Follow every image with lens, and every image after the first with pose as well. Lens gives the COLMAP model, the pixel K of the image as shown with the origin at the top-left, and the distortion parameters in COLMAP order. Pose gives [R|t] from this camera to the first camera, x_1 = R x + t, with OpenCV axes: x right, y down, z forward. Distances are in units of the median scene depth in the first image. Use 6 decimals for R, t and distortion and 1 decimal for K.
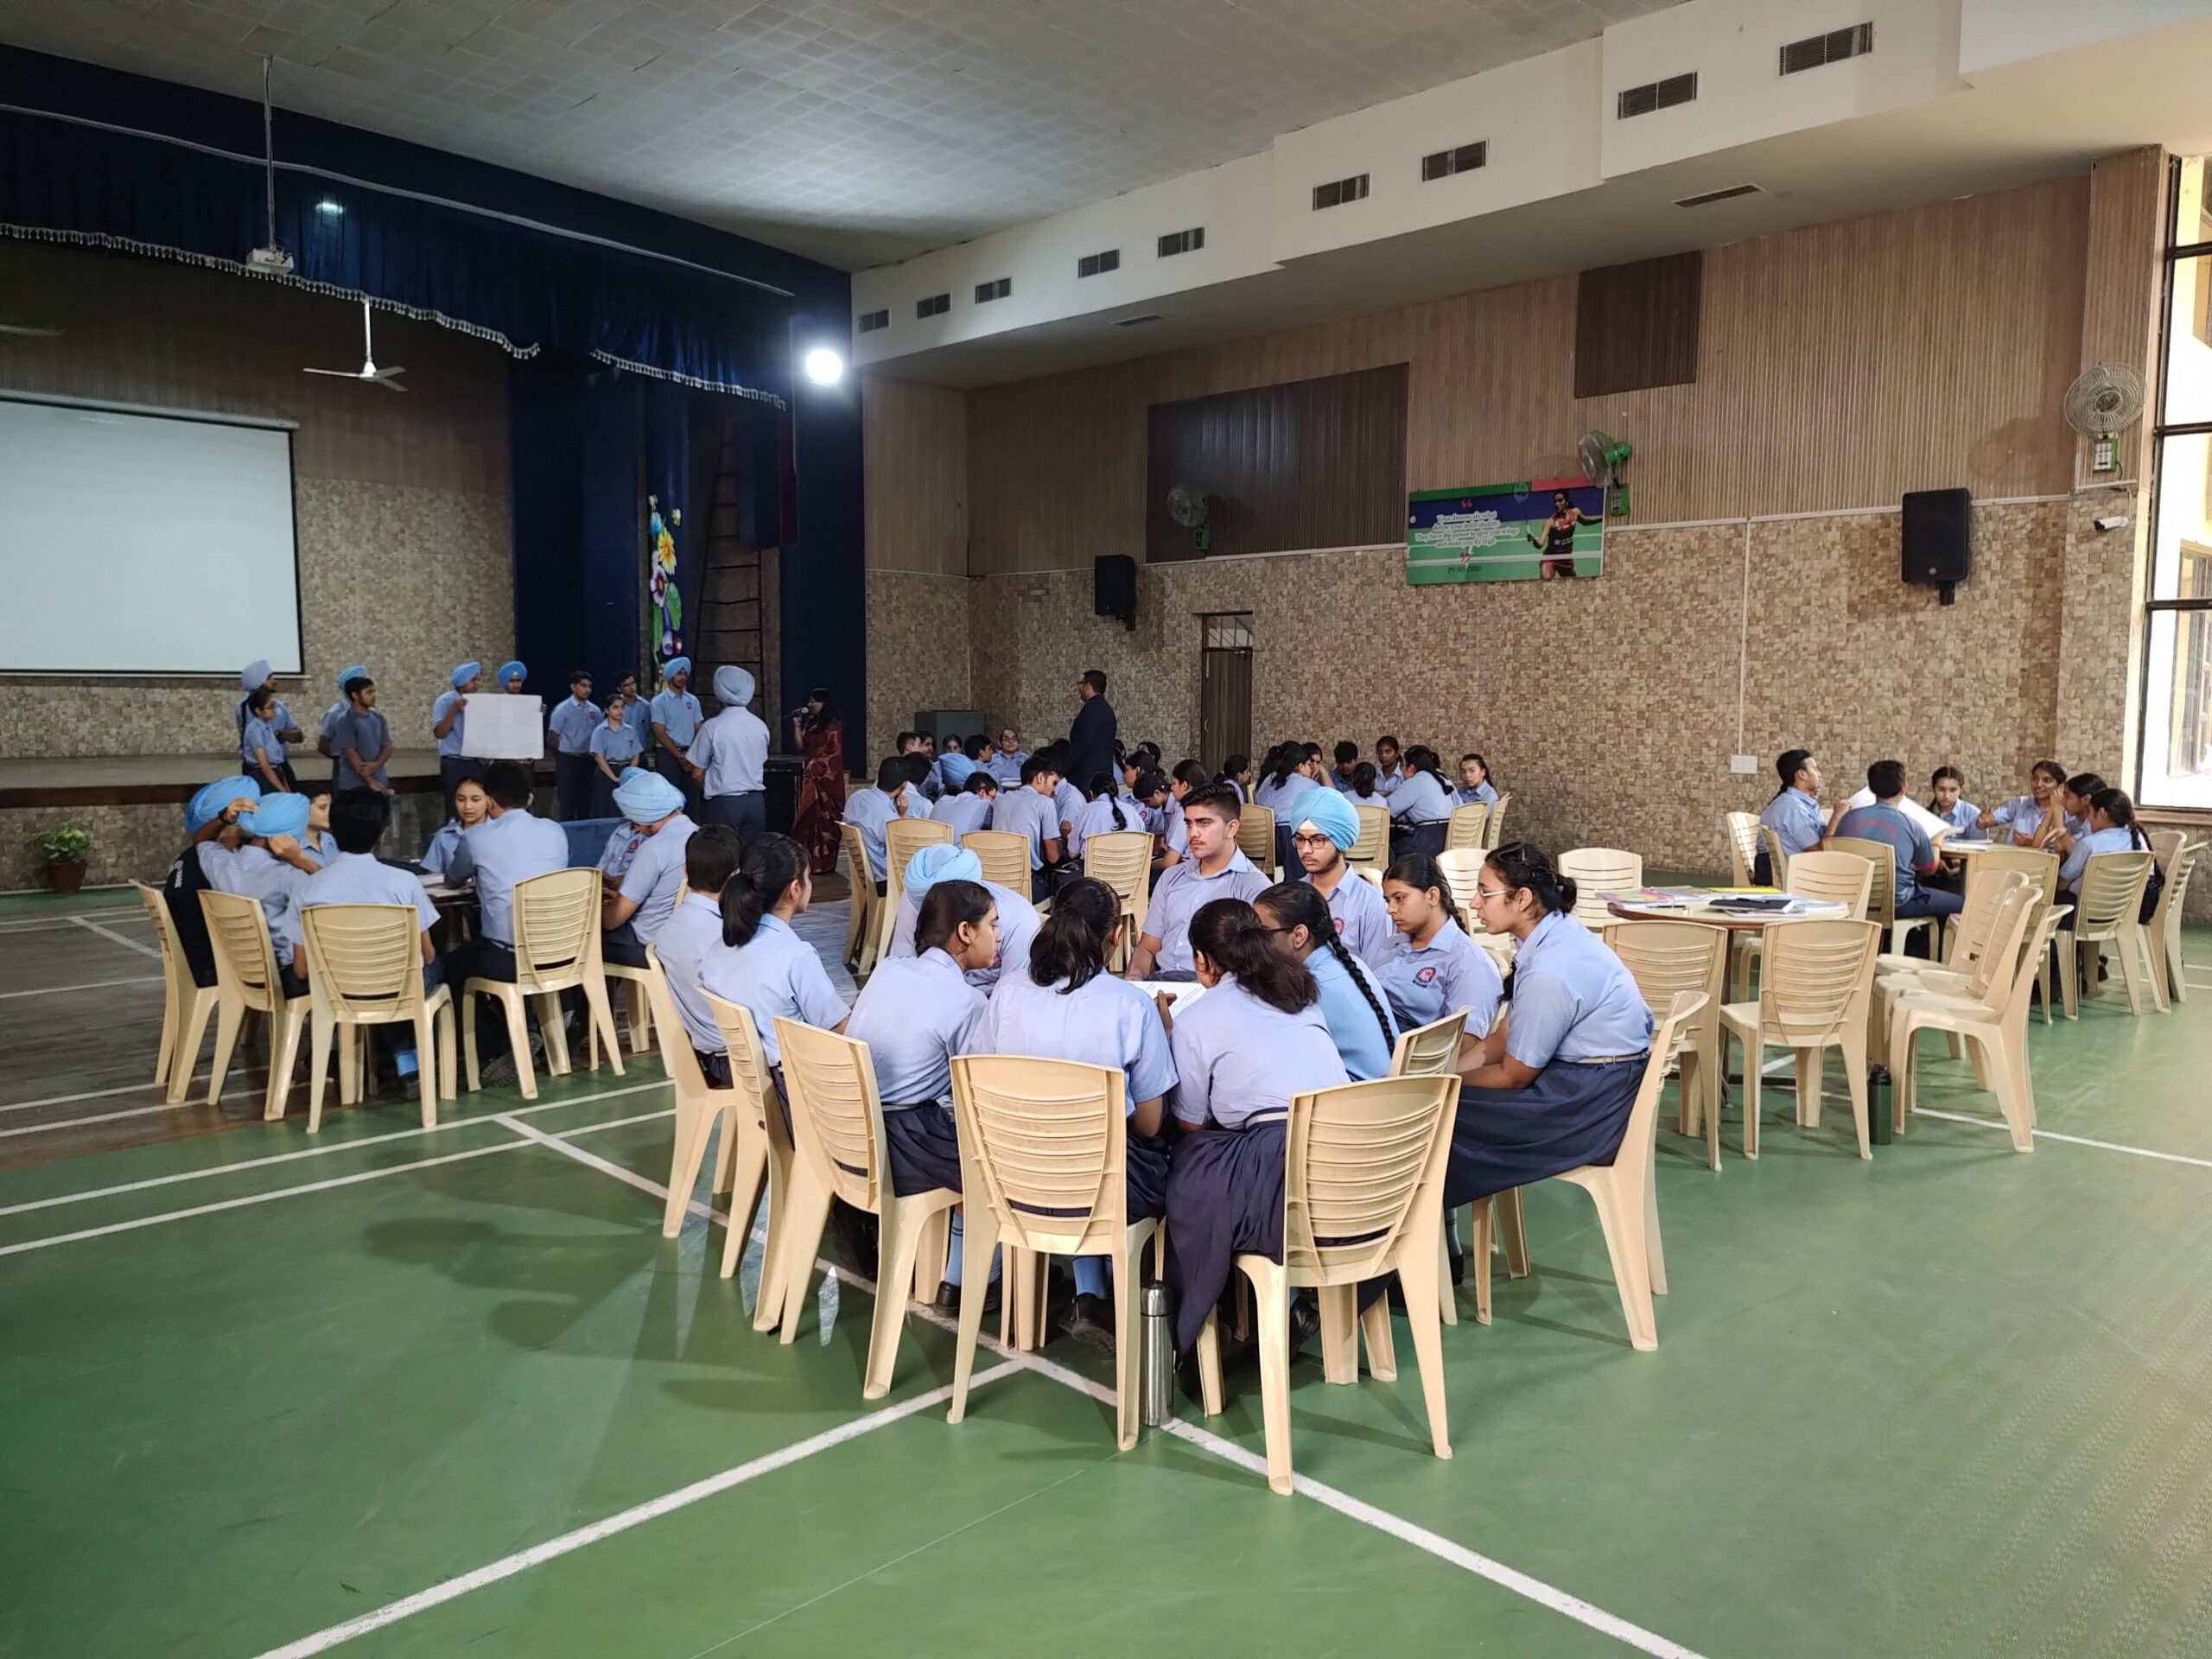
lens RADIAL K [[1602.8, 0, 1112.8], [0, 1602.8, 824.0], [0, 0, 1]] dist [0.017653, -0.005669]
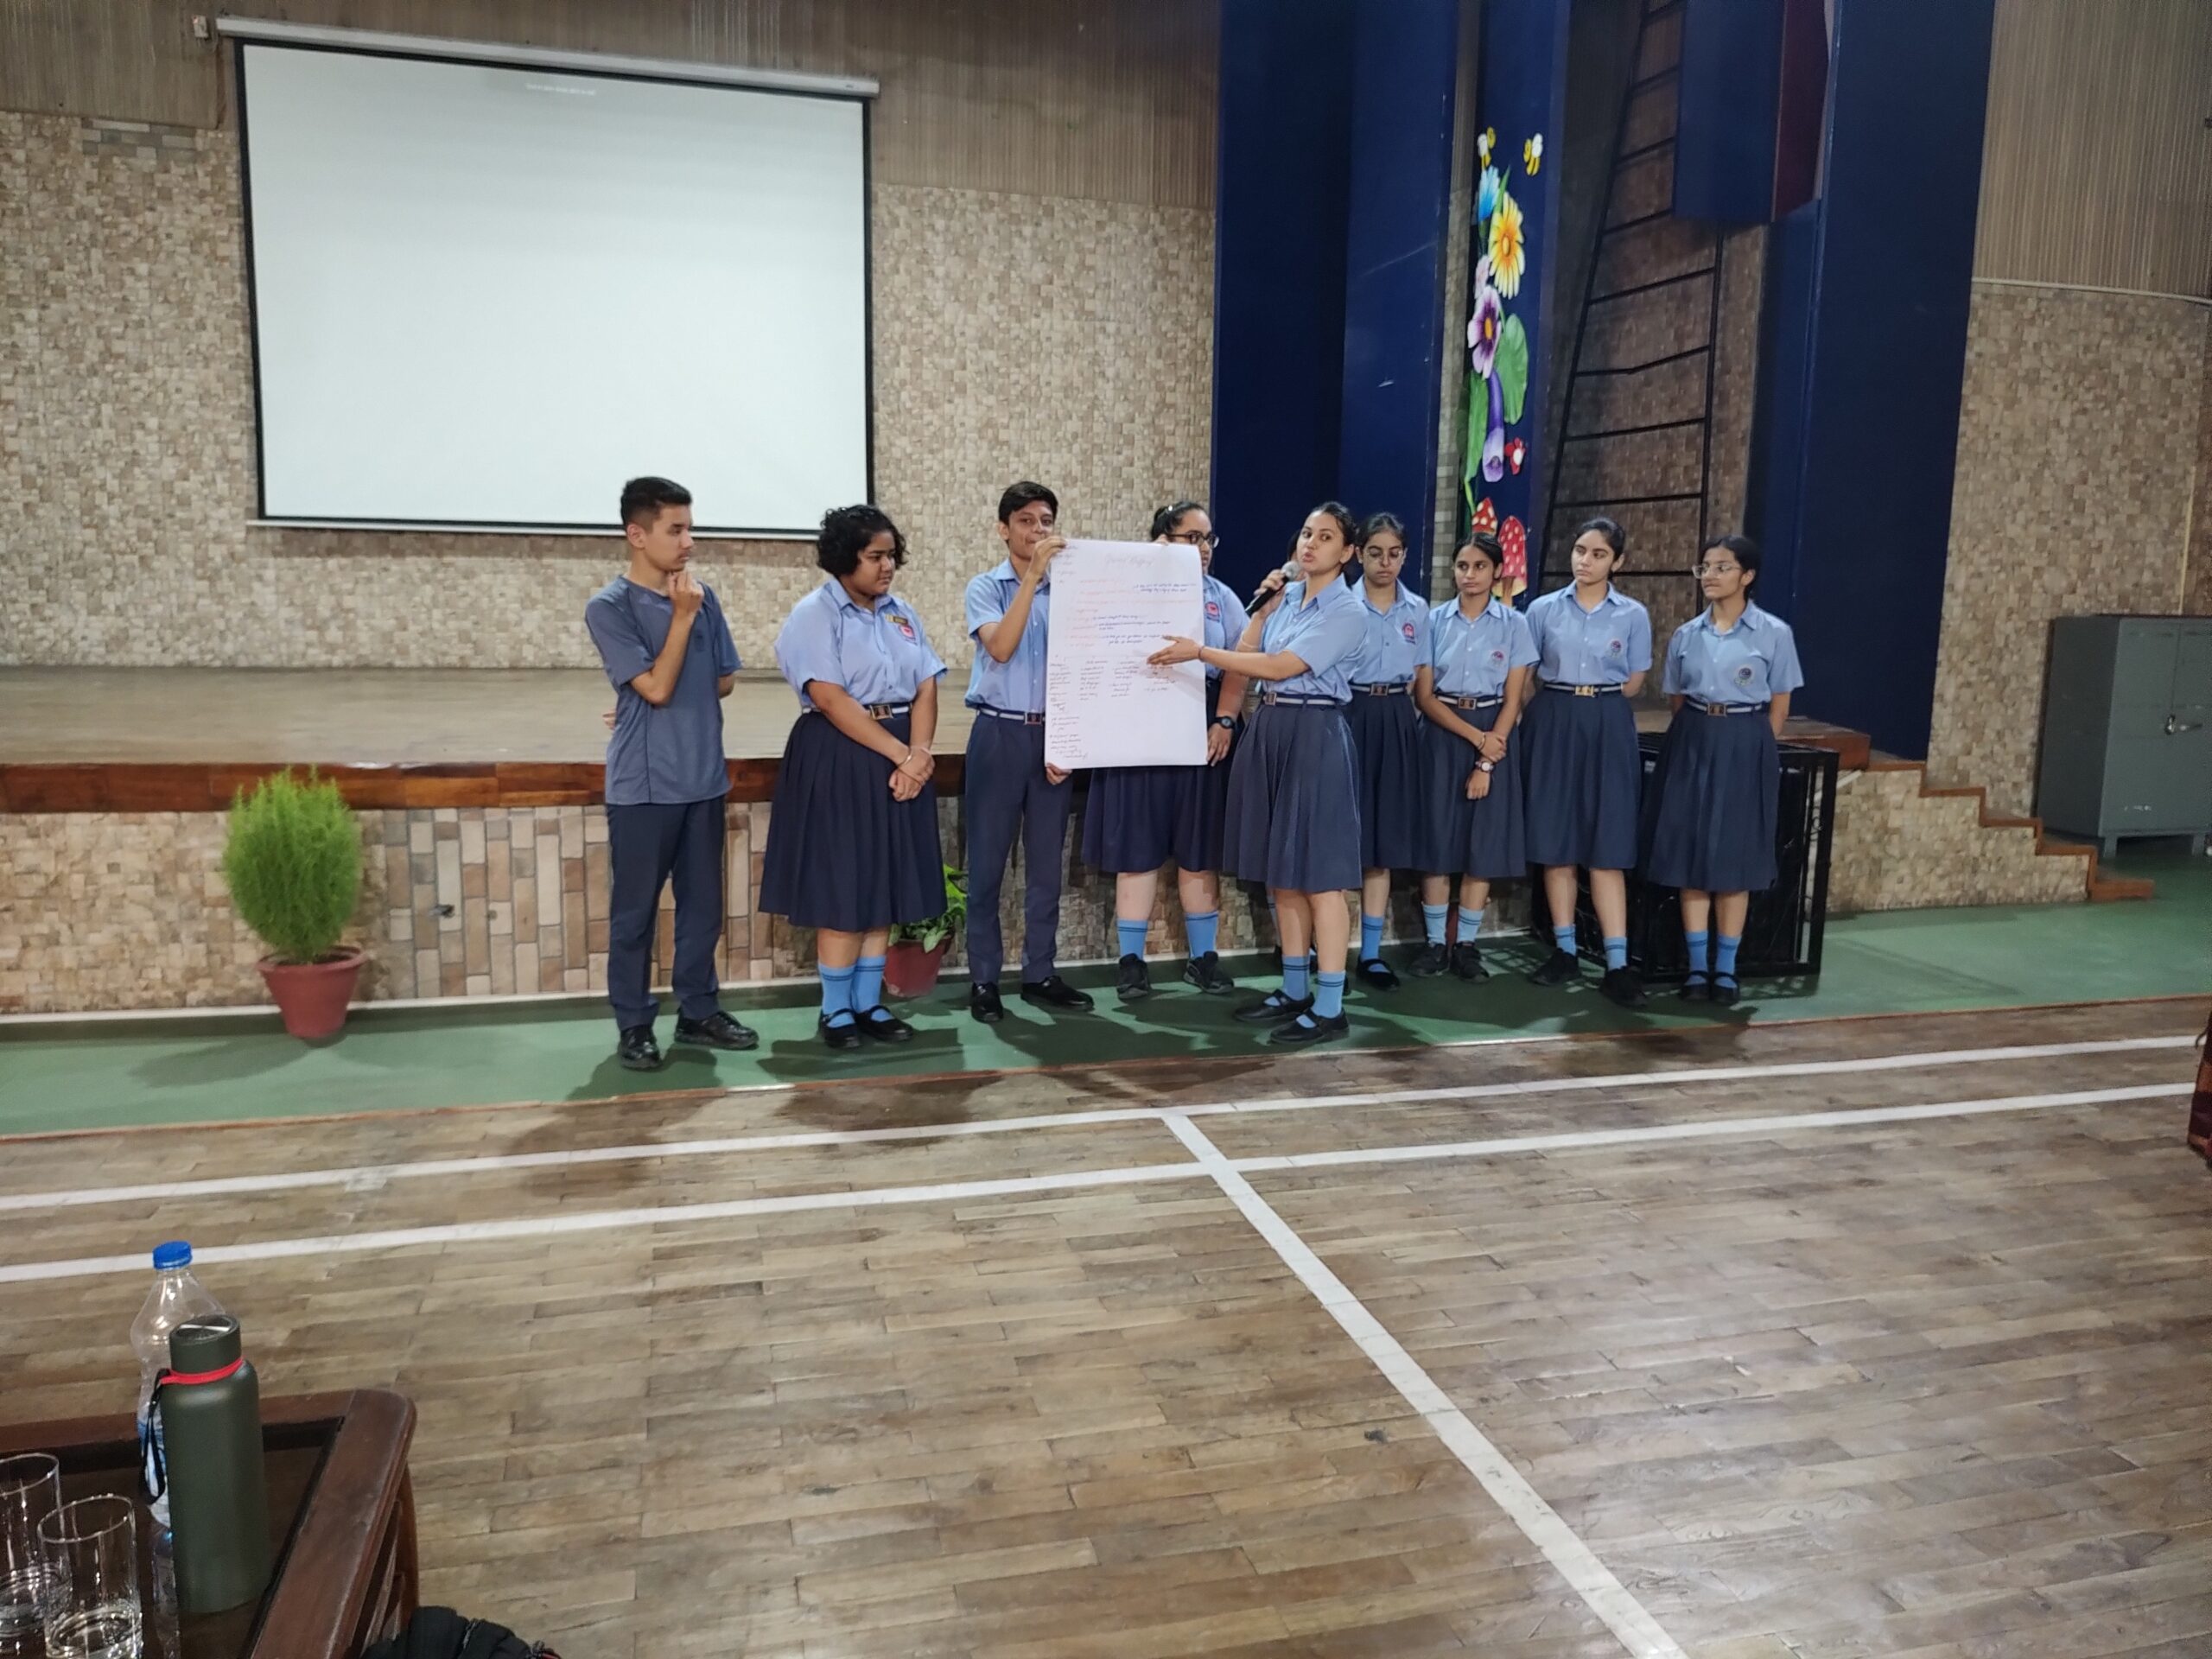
lens RADIAL K [[1602.8, 0, 1111.5], [0, 1602.8, 832.3], [0, 0, 1]] dist [0.017653, -0.005669]
pose [[0.869233, 0.080747, -0.487764, -0.135467], [-0.052034, 0.996035, 0.072161, -0.031903], [0.491657, -0.037345, 0.869988, 0.525919]]
